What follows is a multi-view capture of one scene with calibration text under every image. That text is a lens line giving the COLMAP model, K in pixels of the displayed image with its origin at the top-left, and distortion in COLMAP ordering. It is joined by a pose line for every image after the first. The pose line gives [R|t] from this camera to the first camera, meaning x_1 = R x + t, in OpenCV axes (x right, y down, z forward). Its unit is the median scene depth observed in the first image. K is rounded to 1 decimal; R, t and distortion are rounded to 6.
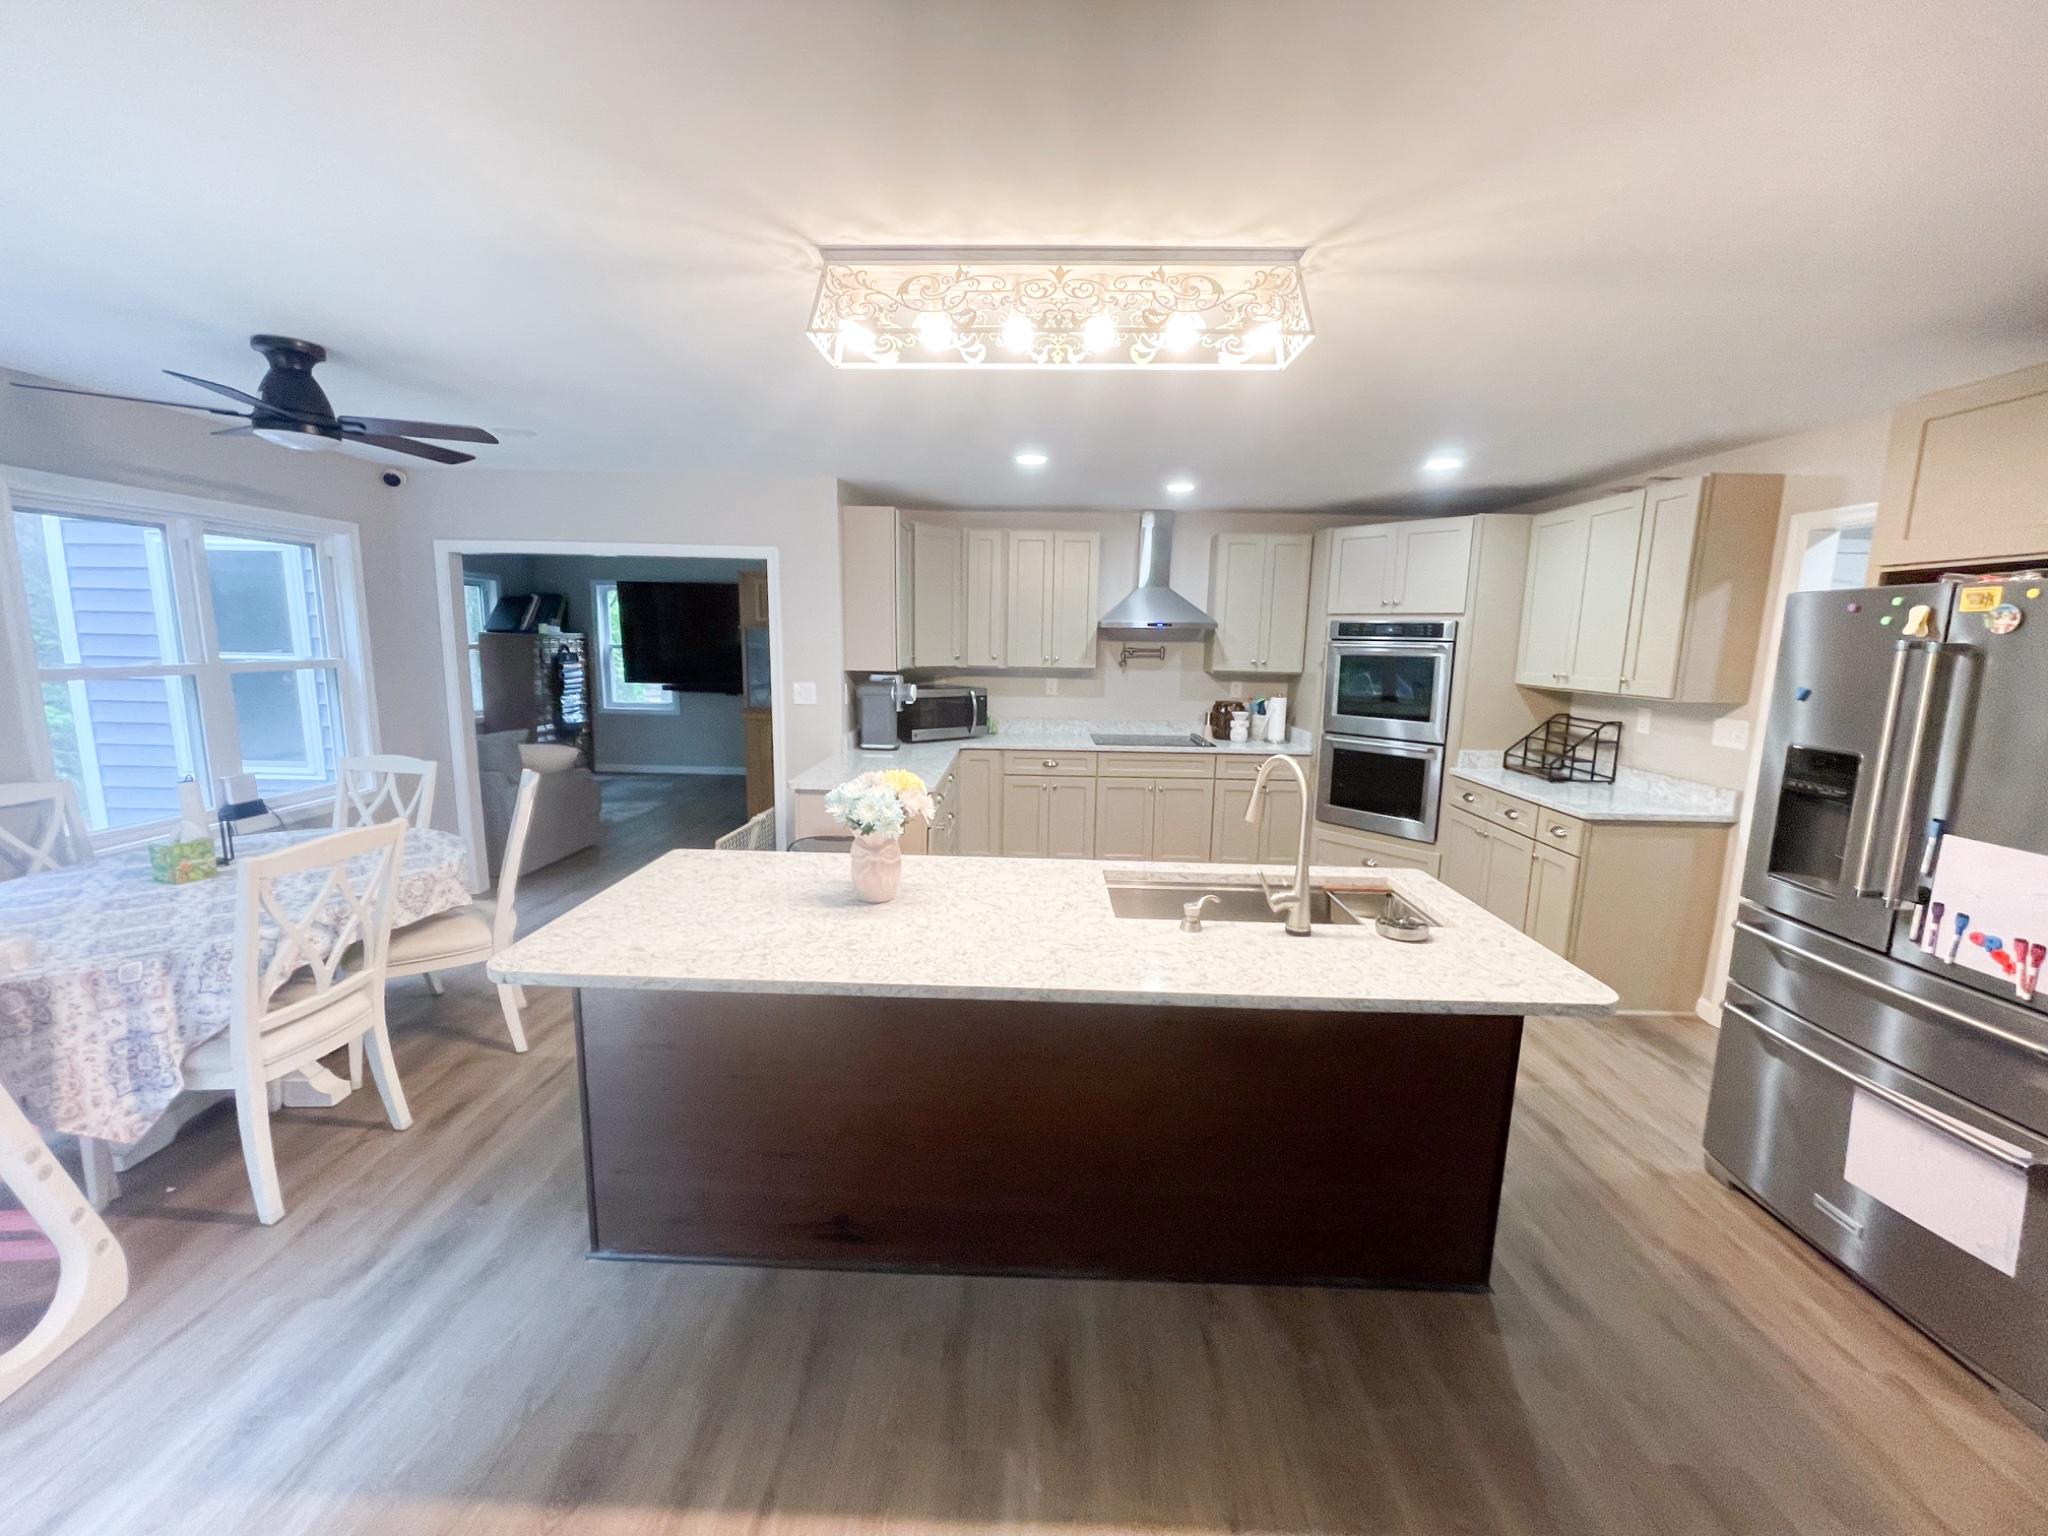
lens RADIAL K [[817.5, 0, 1015.8], [0, 817.5, 764.0], [0, 0, 1]] dist [-0.004075, 0.000656]
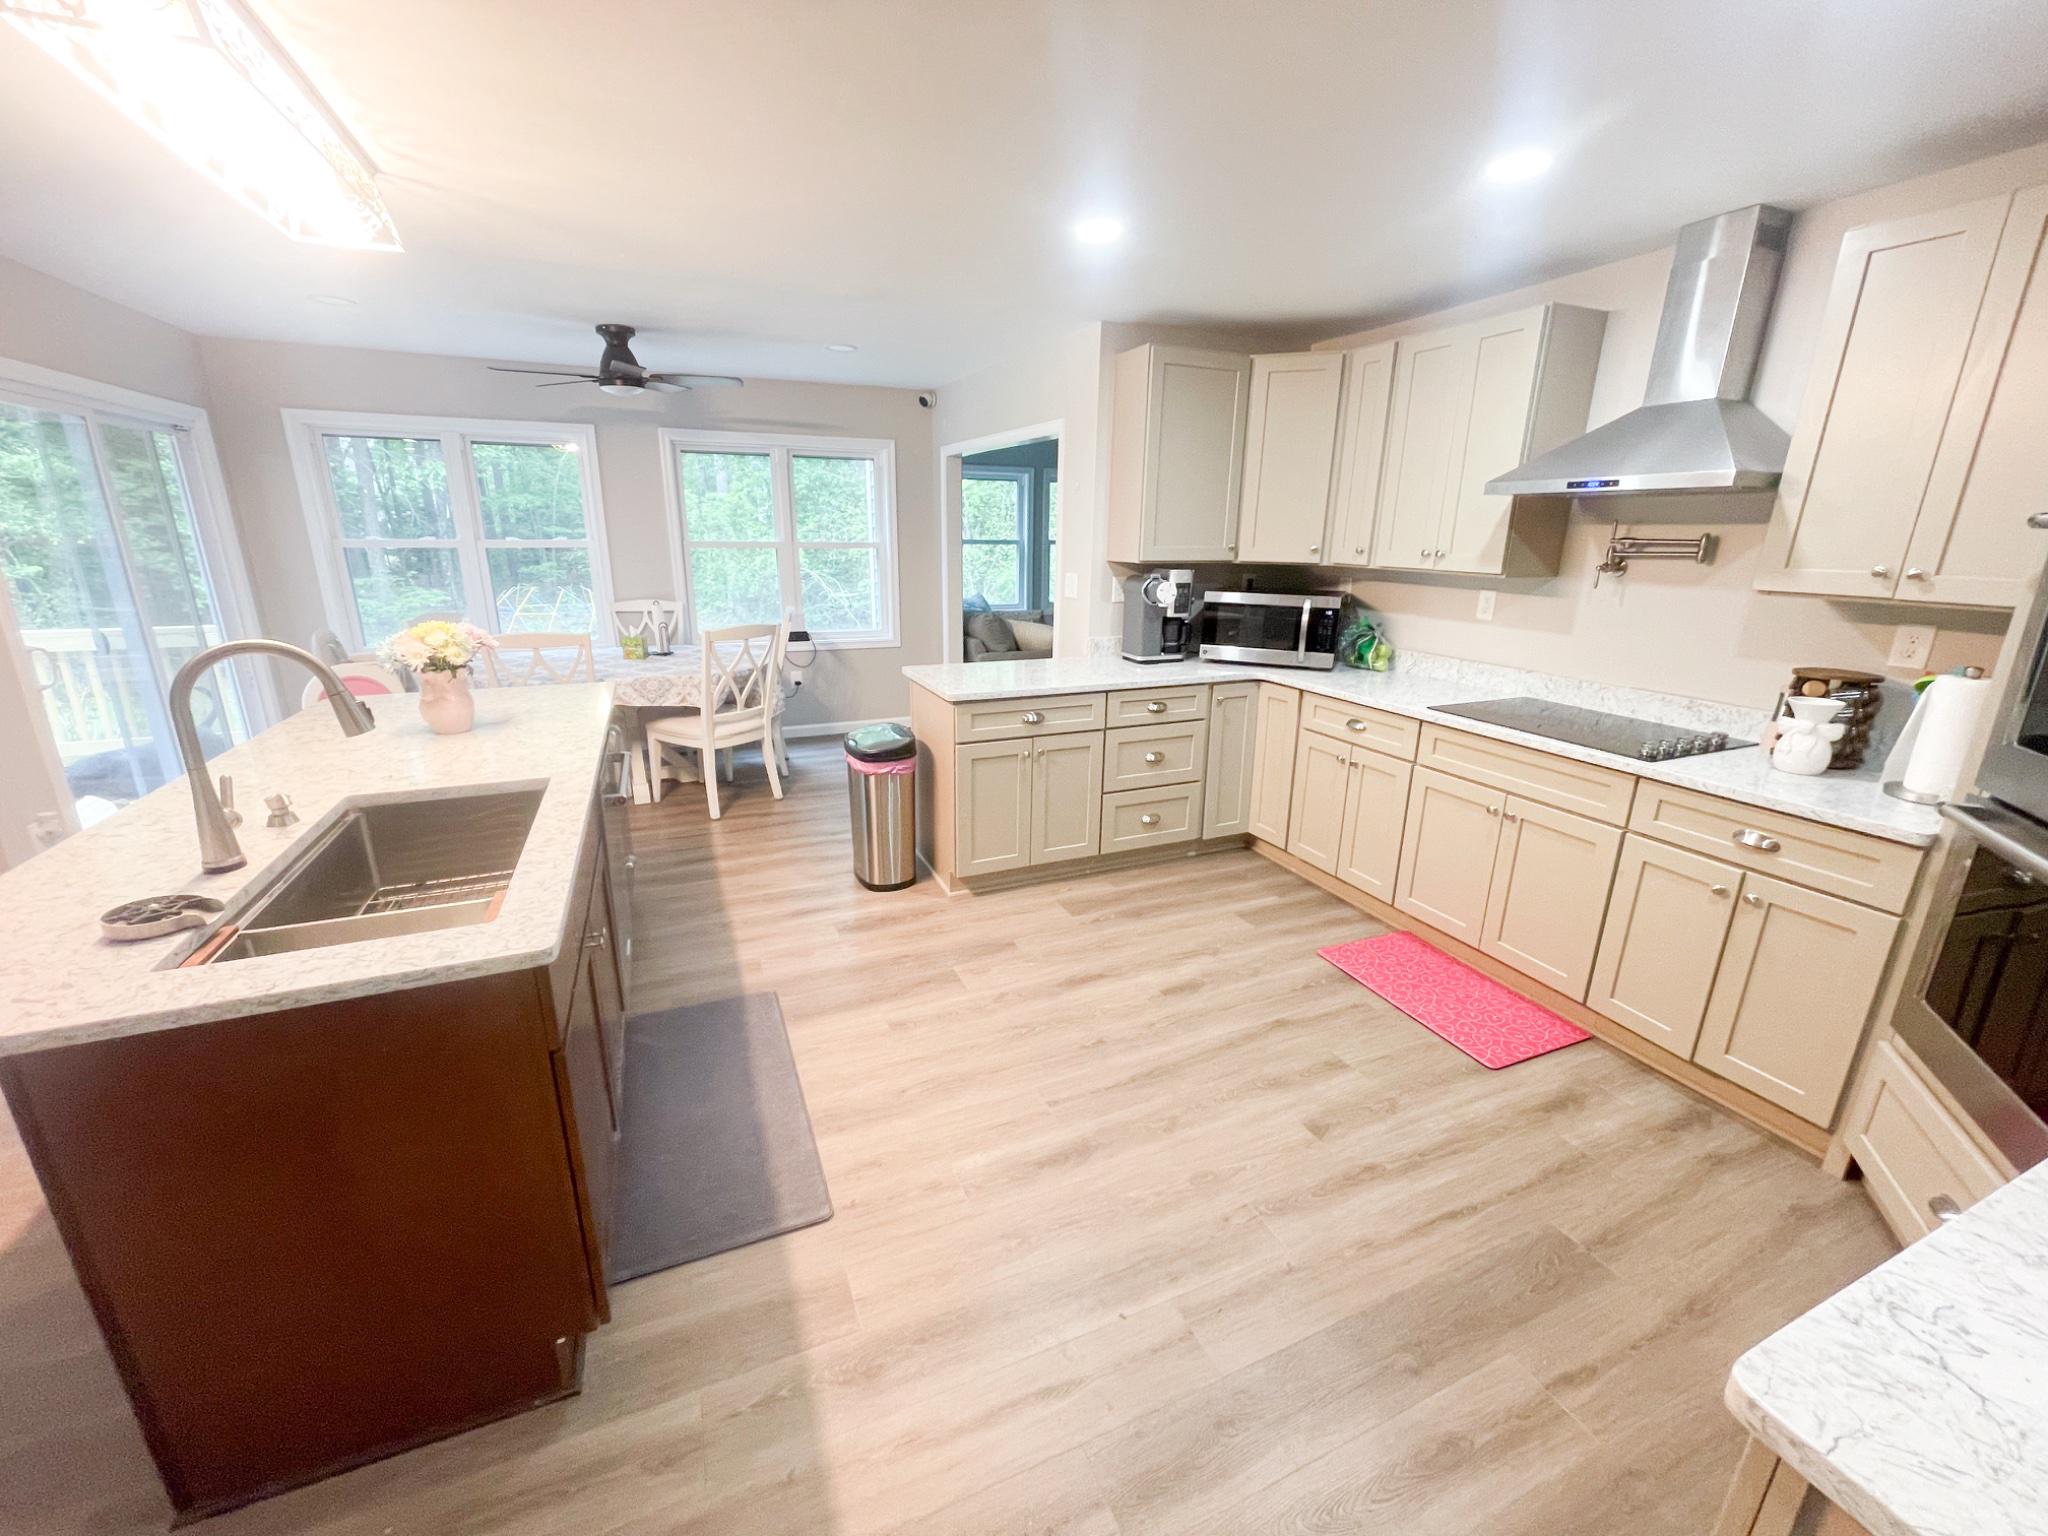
lens RADIAL K [[817.5, 0, 1015.8], [0, 817.5, 764.0], [0, 0, 1]] dist [-0.004075, 0.000656]
pose [[0.413866, 0.241628, -0.877685, 0.487650], [-0.146667, 0.969234, 0.197672, -0.056498], [0.898445, 0.046917, 0.436572, 0.495845]]
